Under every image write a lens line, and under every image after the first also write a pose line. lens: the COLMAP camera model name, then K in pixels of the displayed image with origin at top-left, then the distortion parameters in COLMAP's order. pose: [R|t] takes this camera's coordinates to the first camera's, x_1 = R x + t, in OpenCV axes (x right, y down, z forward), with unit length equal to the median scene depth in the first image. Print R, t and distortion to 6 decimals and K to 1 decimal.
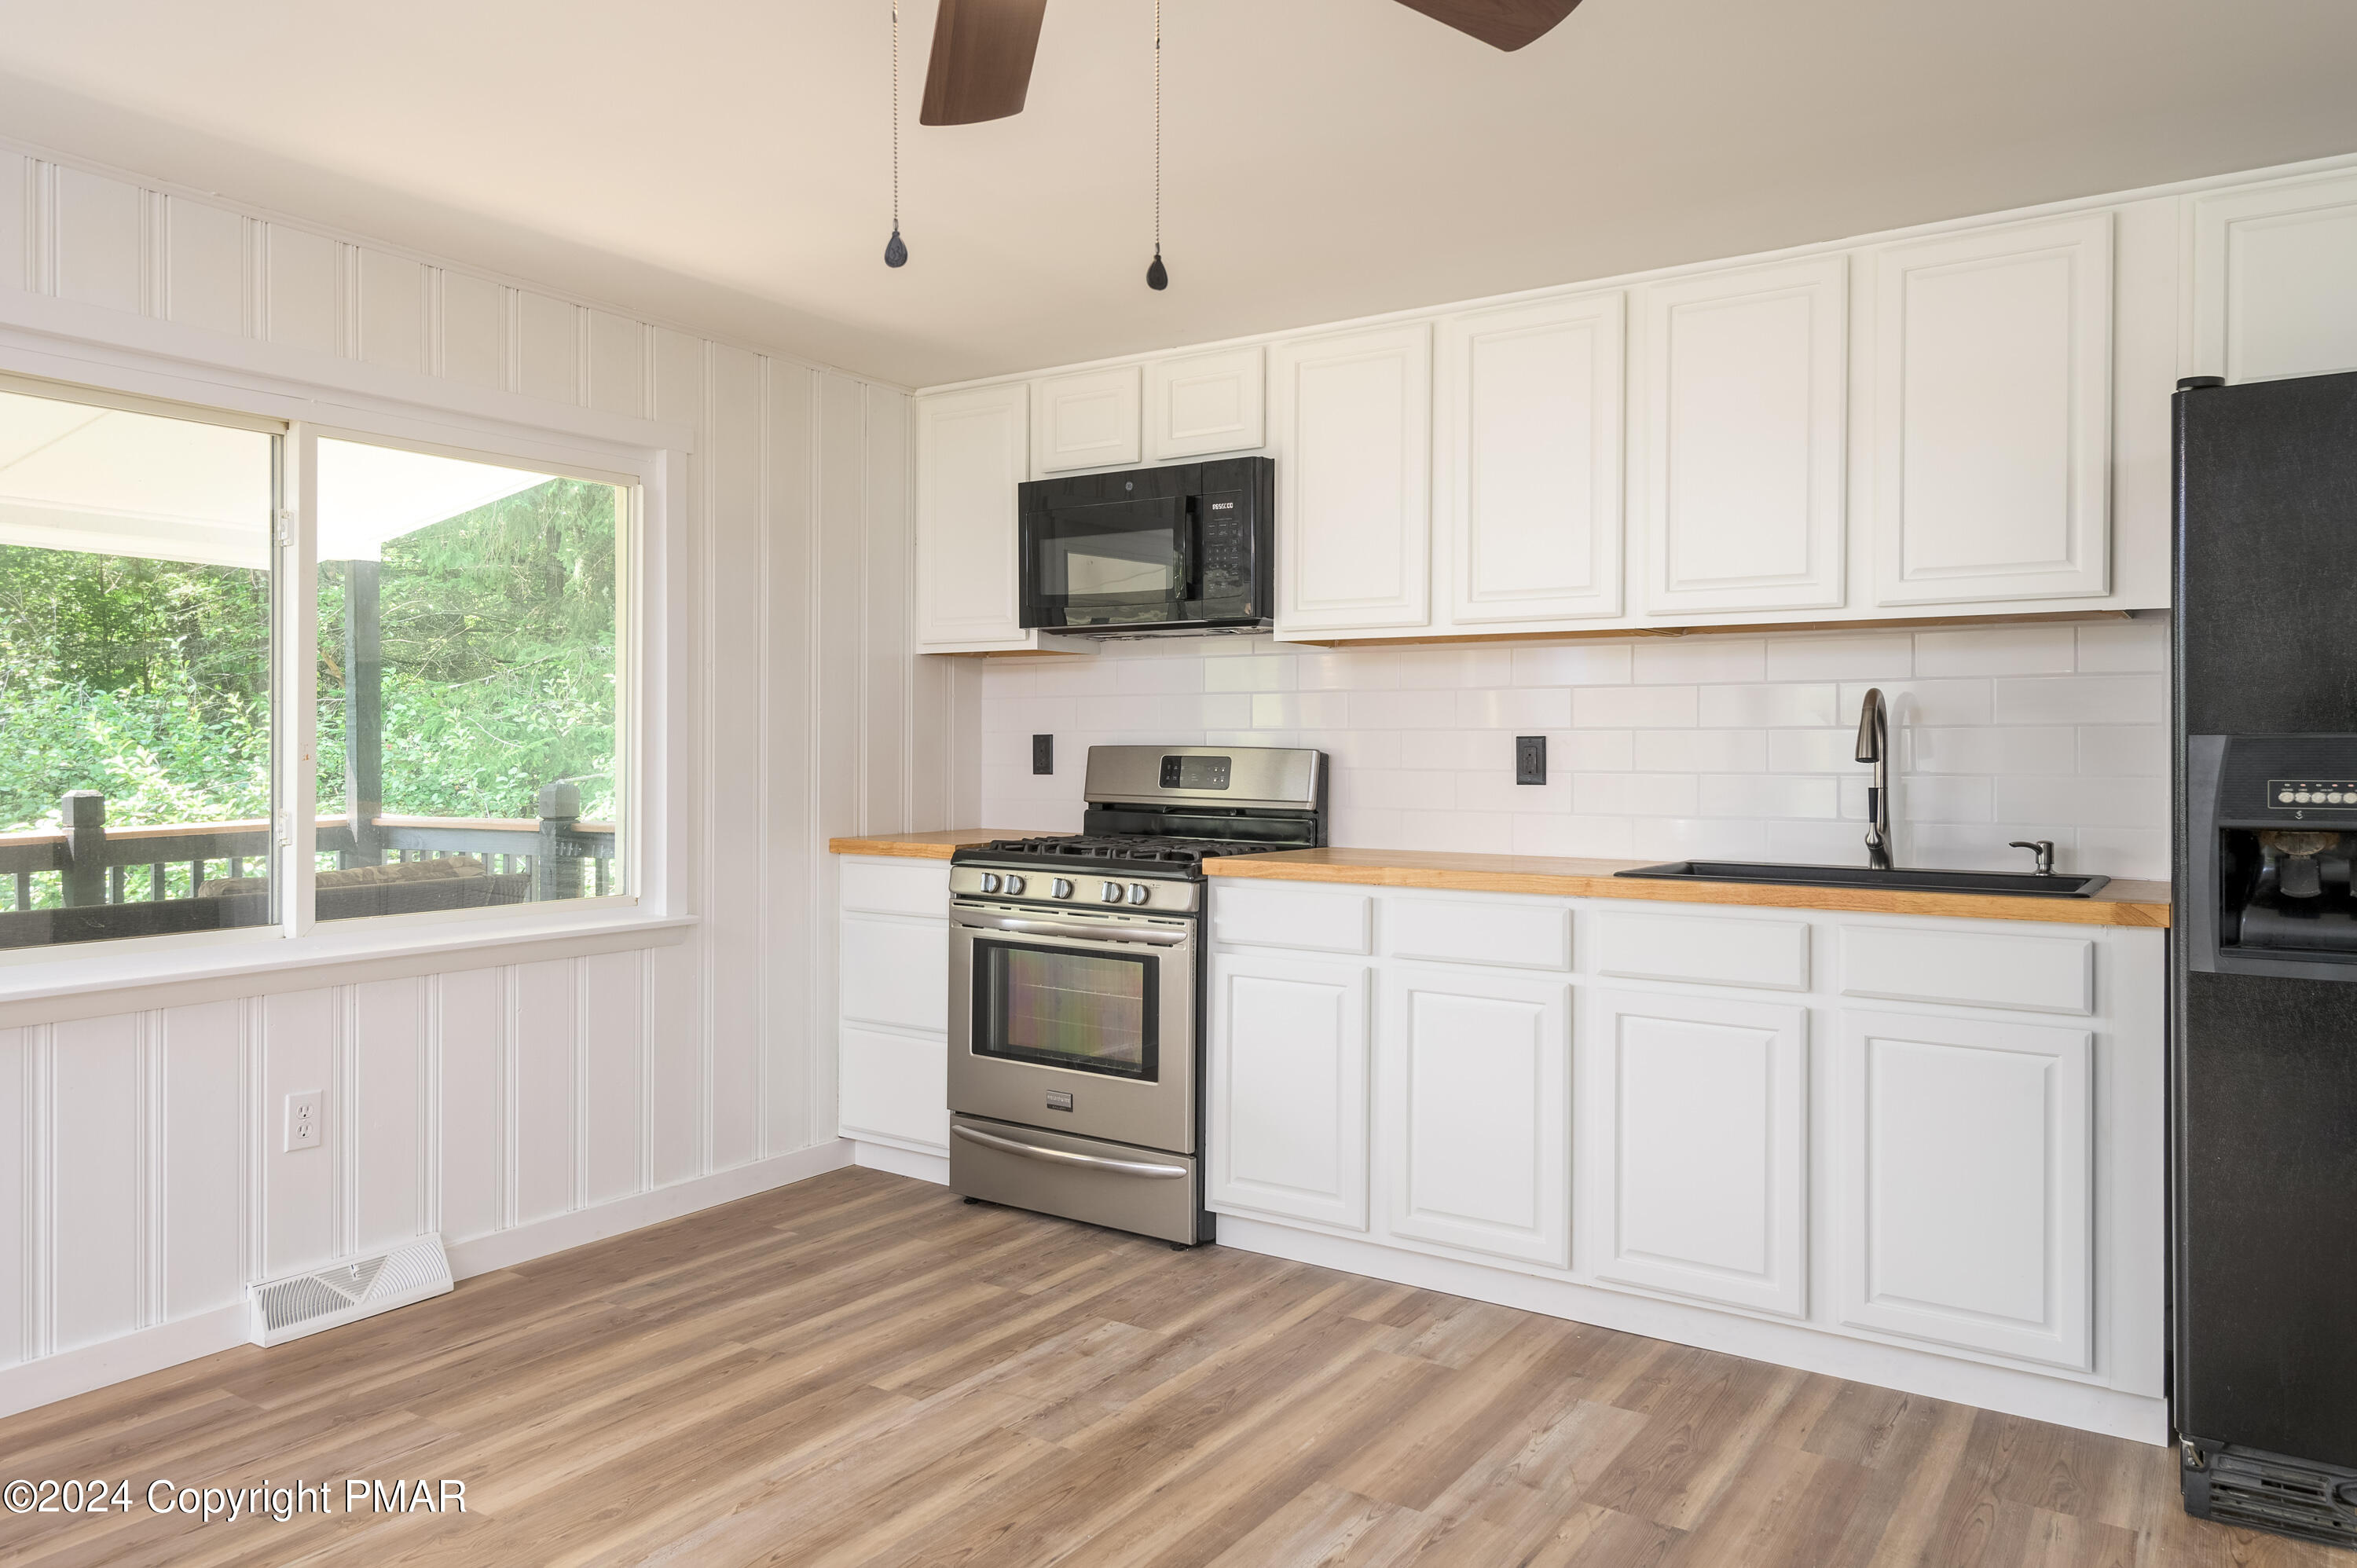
lens RADIAL K [[1586.2, 0, 1192.3], [0, 1586.2, 753.5], [0, 0, 1]] dist [0.038391, -0.026661]
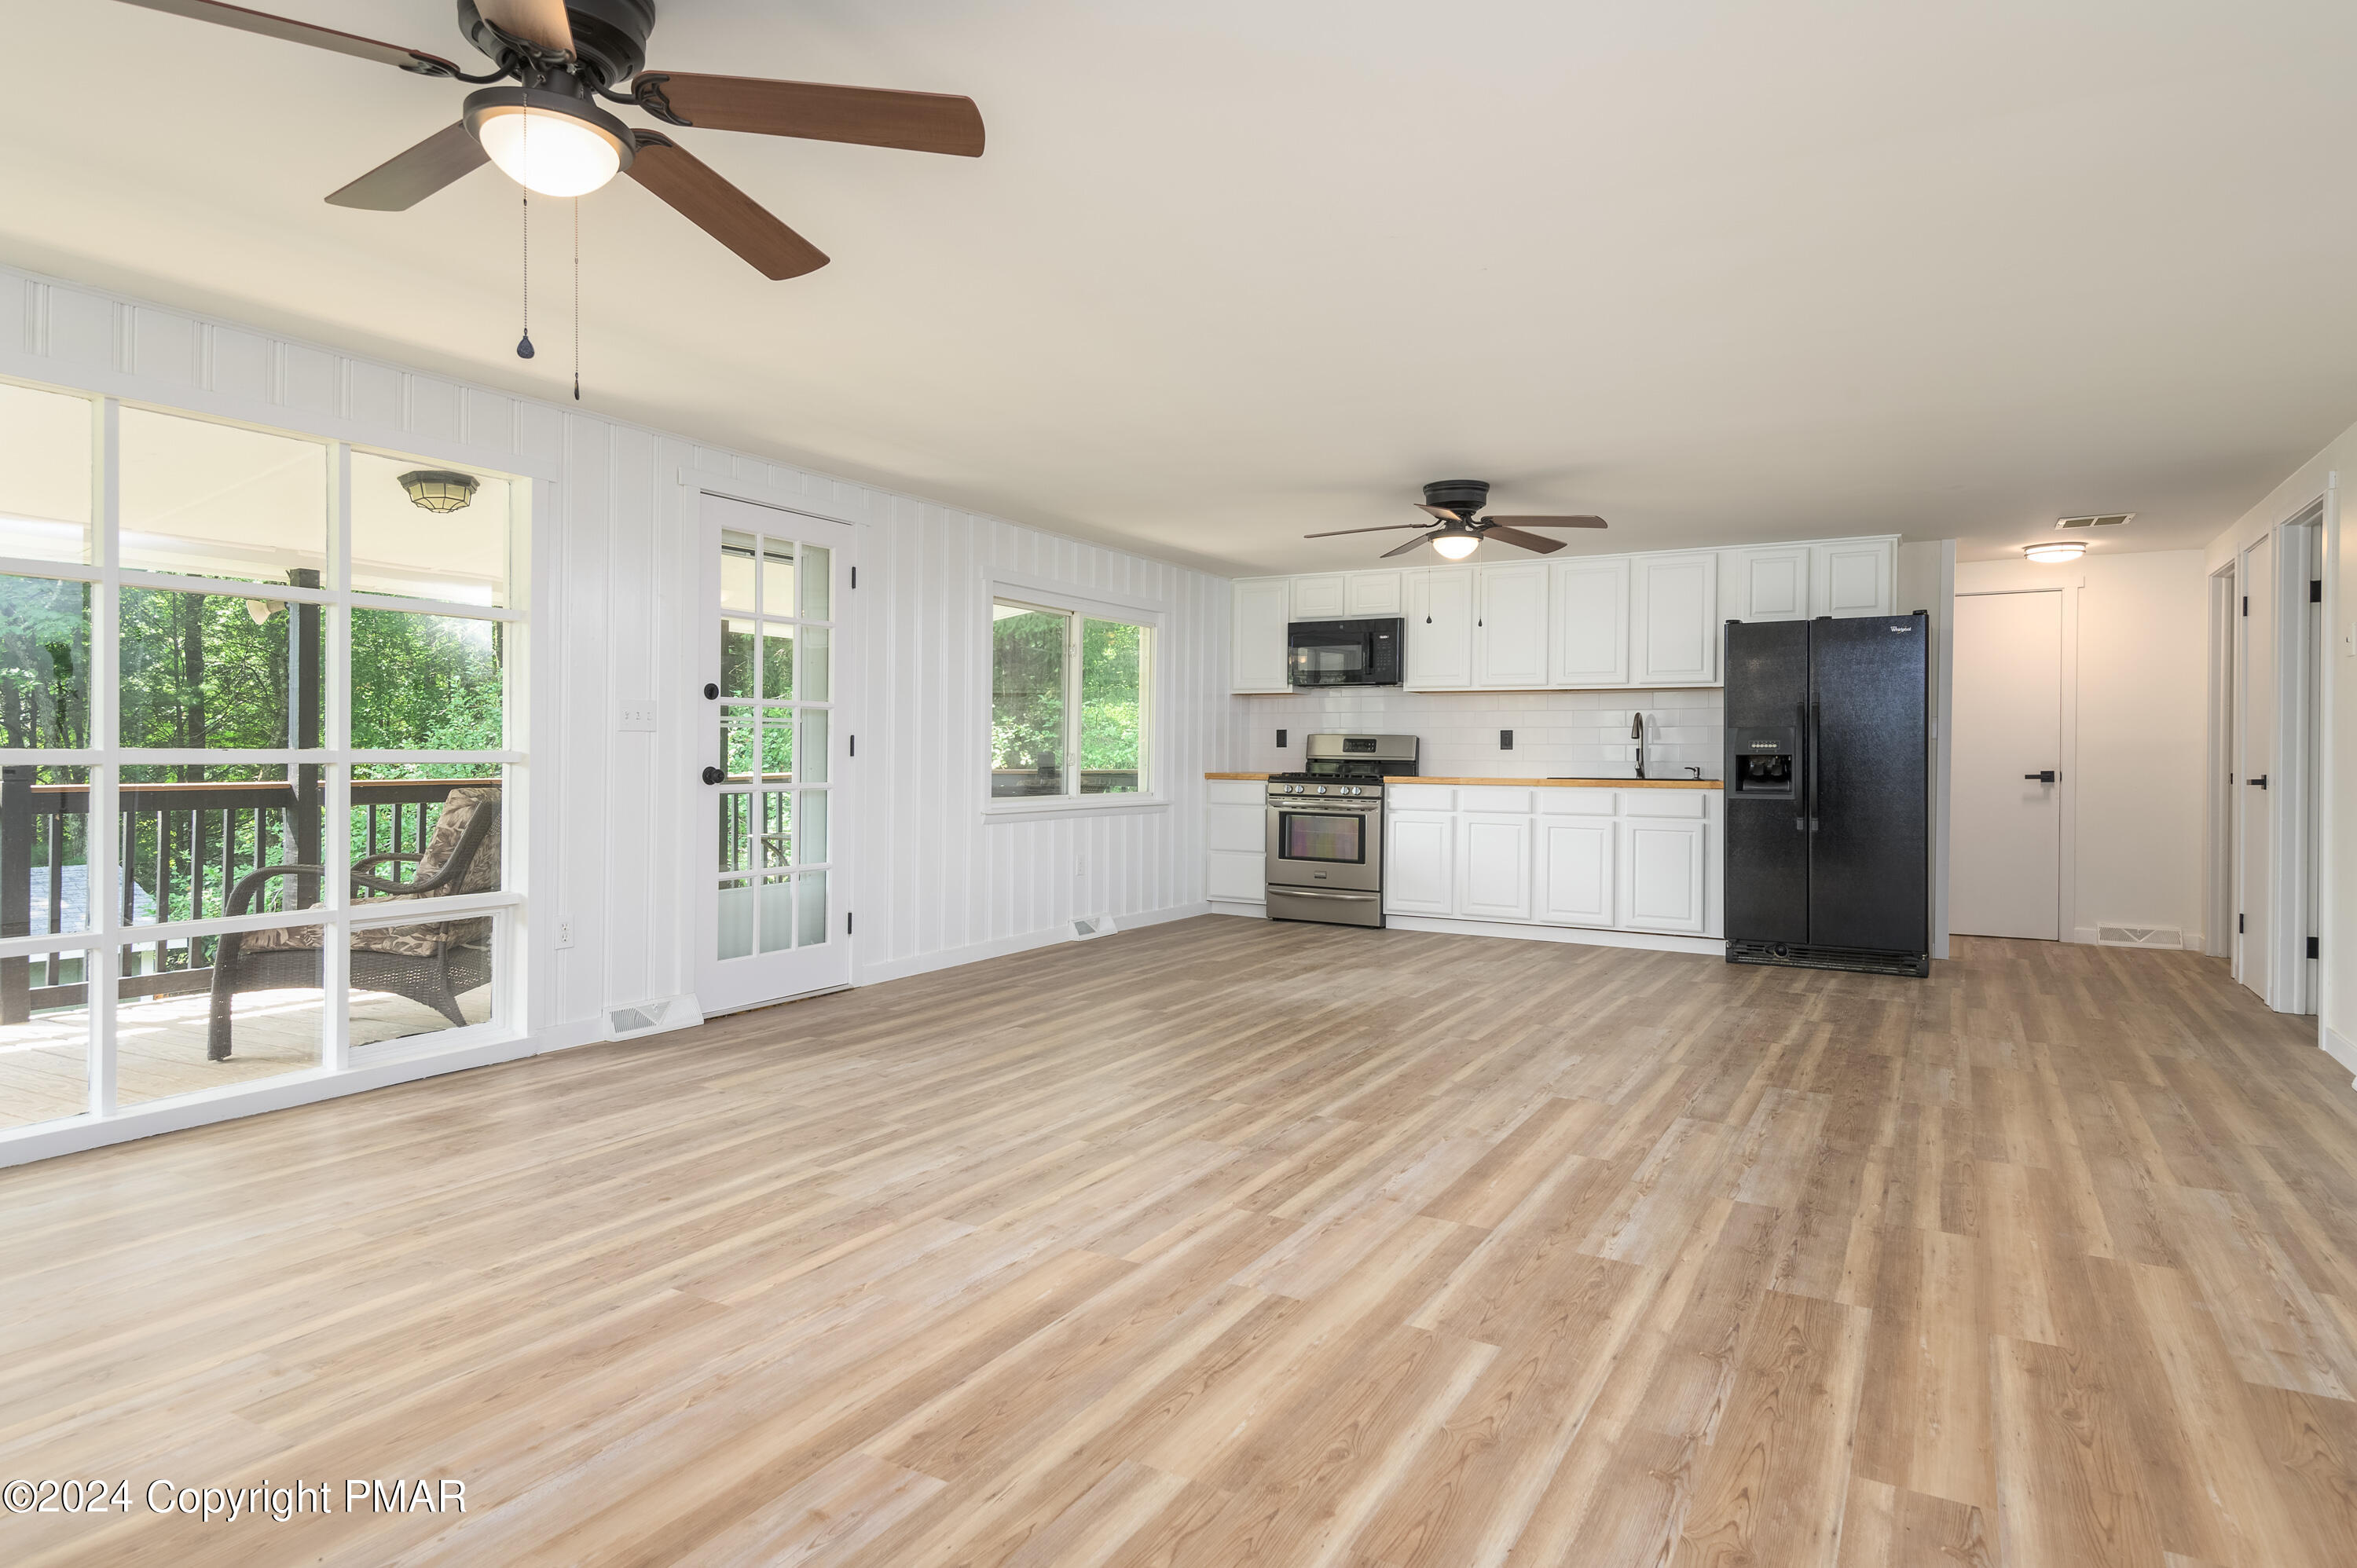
lens RADIAL K [[1327.2, 0, 1185.0], [0, 1327.2, 758.4], [0, 0, 1]] dist [0.027541, -0.000198]
pose [[0.997992, 0.004986, 0.063136, -0.467947], [-0.004981, 0.999988, -0.000238, 0.040412], [-0.063136, -0.000077, 0.998005, -1.169001]]
